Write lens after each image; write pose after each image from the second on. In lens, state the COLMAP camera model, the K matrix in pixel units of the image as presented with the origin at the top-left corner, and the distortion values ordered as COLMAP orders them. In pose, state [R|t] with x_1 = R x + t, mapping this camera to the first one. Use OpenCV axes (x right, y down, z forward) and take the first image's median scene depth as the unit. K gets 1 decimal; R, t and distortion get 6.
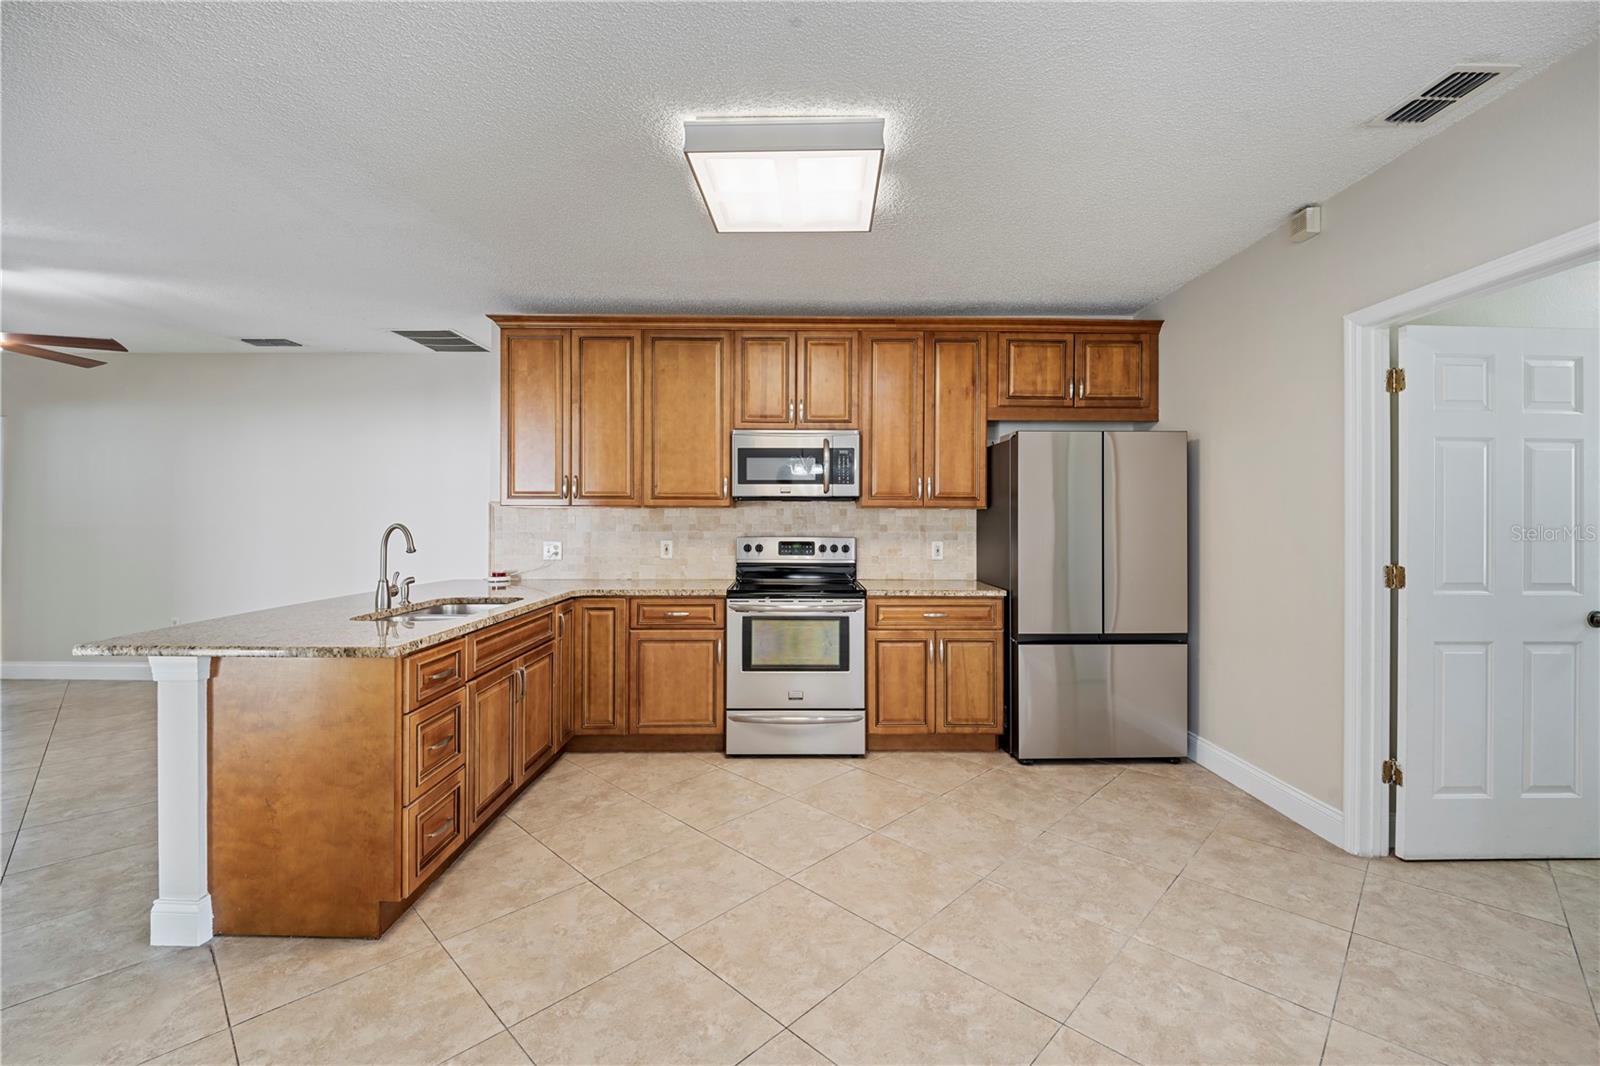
lens RADIAL K [[671.1, 0, 799.9], [0, 671.1, 518.6], [0, 0, 1]] dist [0.000820, -0.000199]
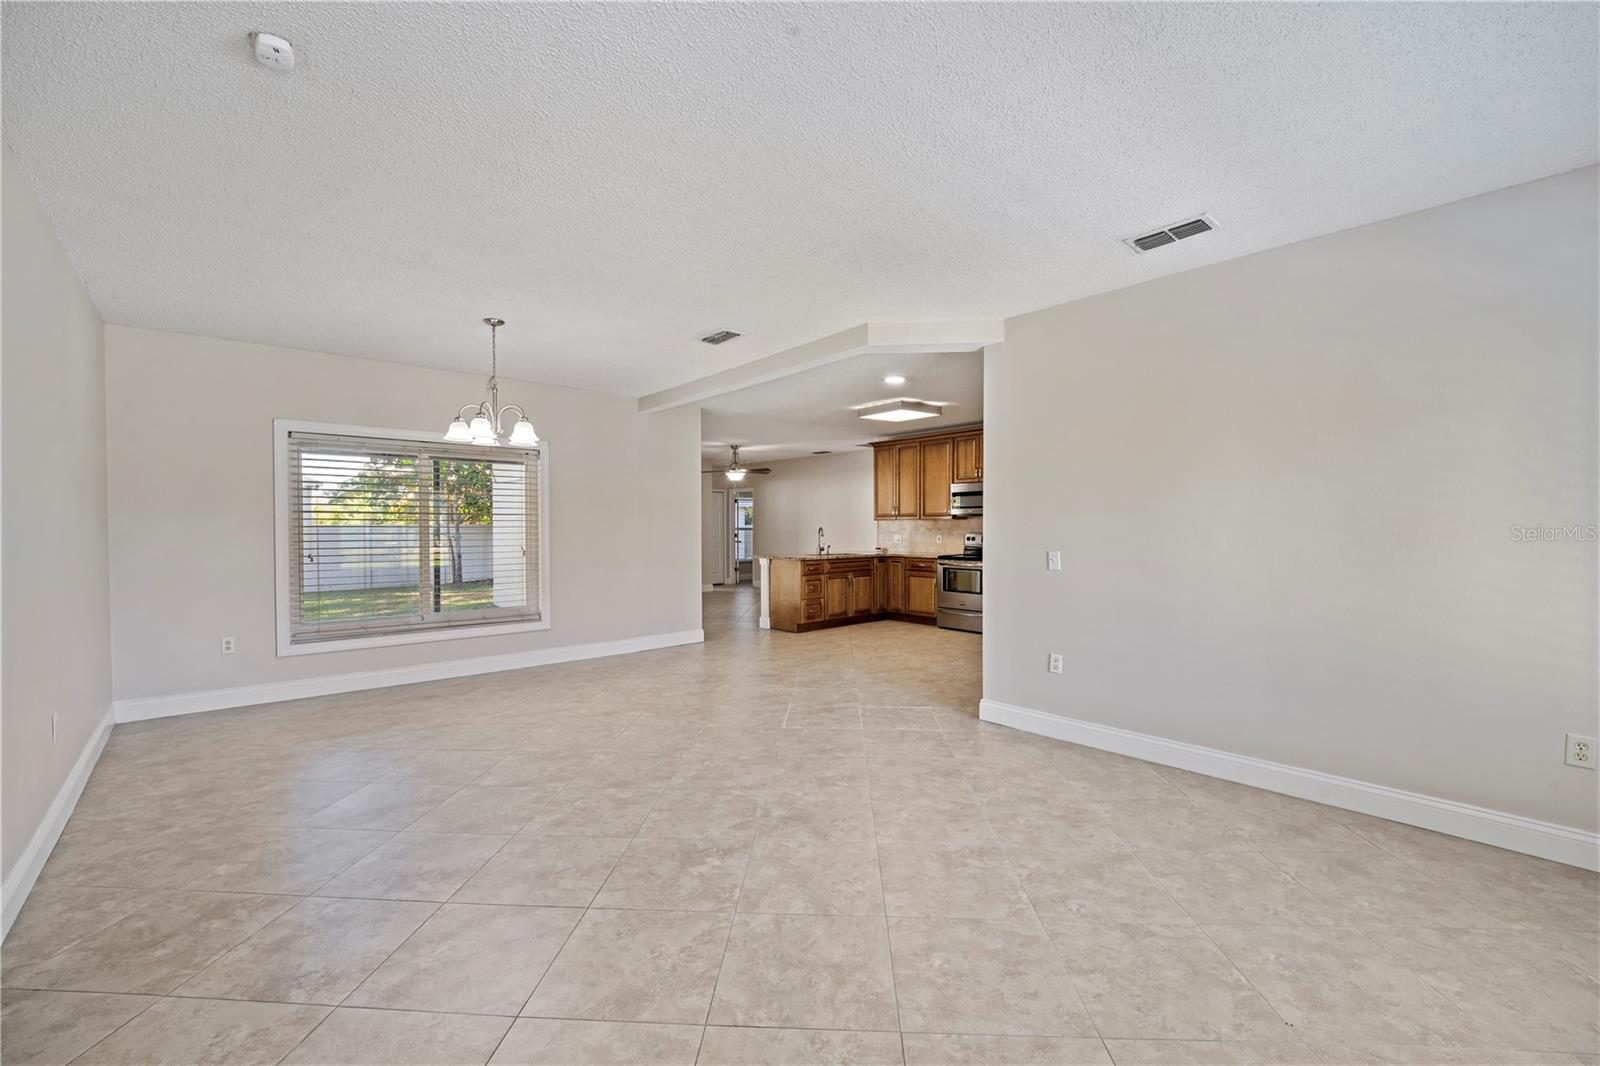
lens RADIAL K [[646.5, 0, 803.4], [0, 646.5, 515.0], [0, 0, 1]] dist [0.001131, -0.000019]
pose [[0.669113, -0.015546, -0.742998, 1.146590], [0.000579, 0.999792, -0.020397, 0.011274], [0.743160, 0.013218, 0.668983, -0.774960]]
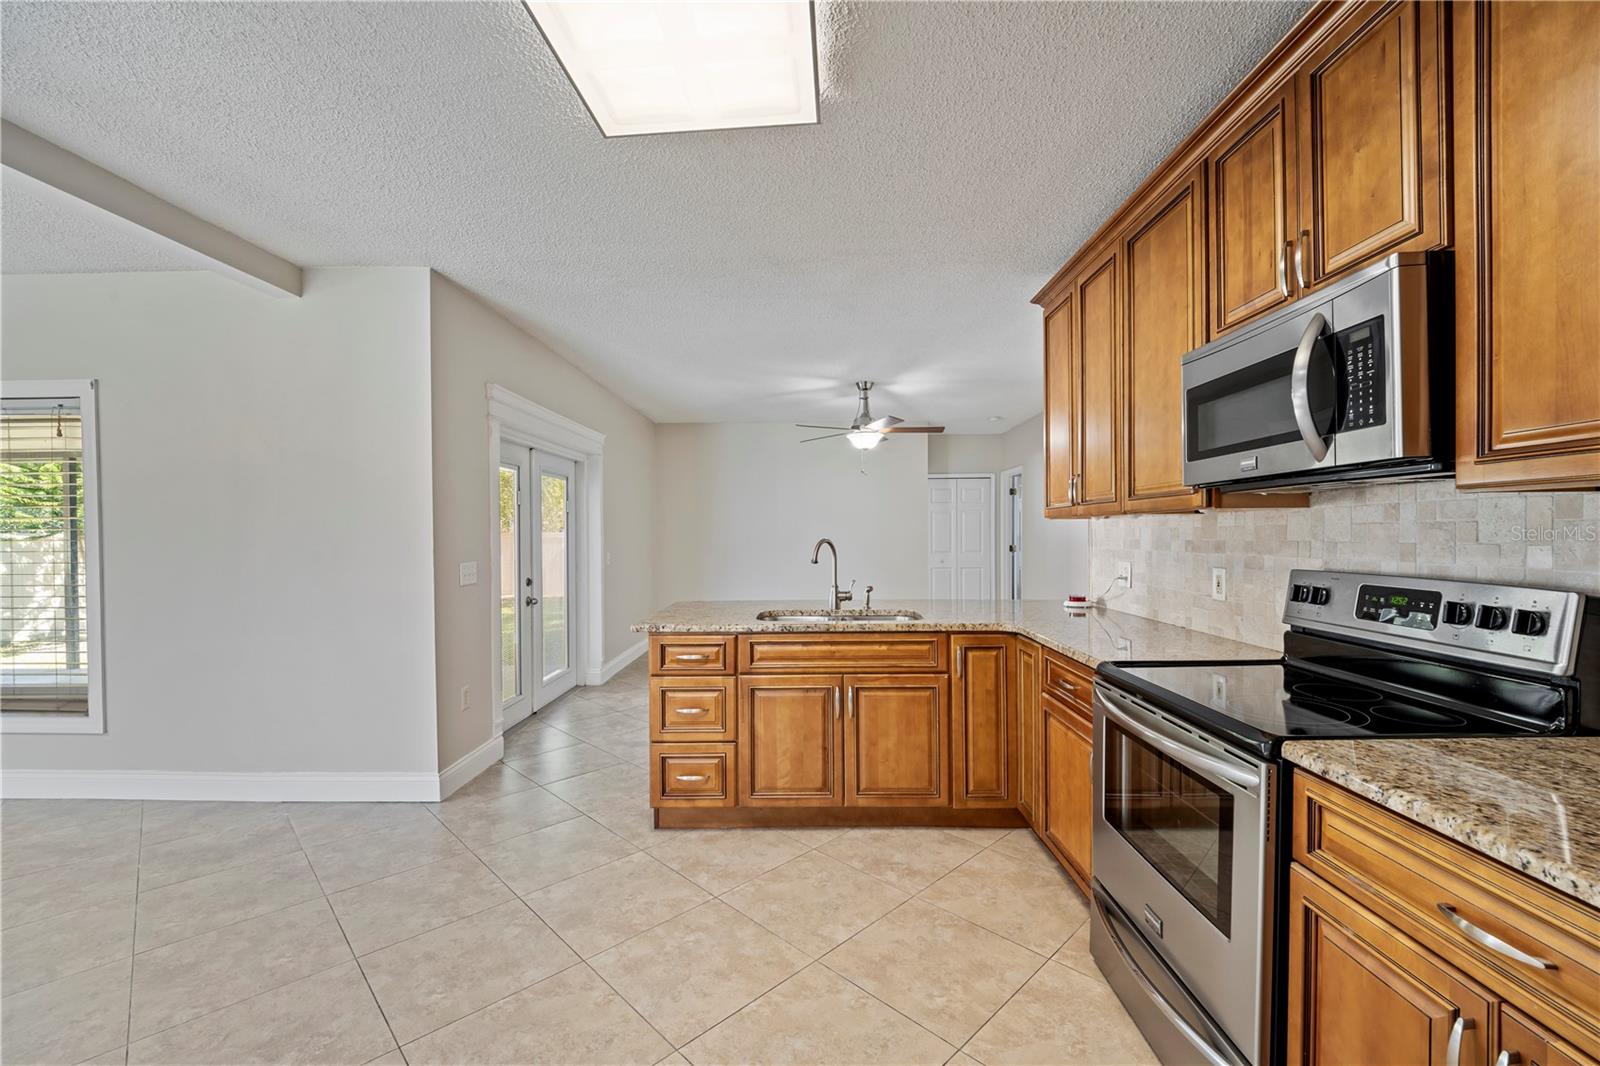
lens RADIAL K [[668.3, 0, 798.7], [0, 668.3, 538.0], [0, 0, 1]] dist [0.010127, 0.000045]
pose [[-0.022016, 0.004381, -0.999748, 0.419683], [0.006779, 0.999968, 0.004232, 0.001344], [0.999735, -0.006684, -0.022045, 0.712019]]
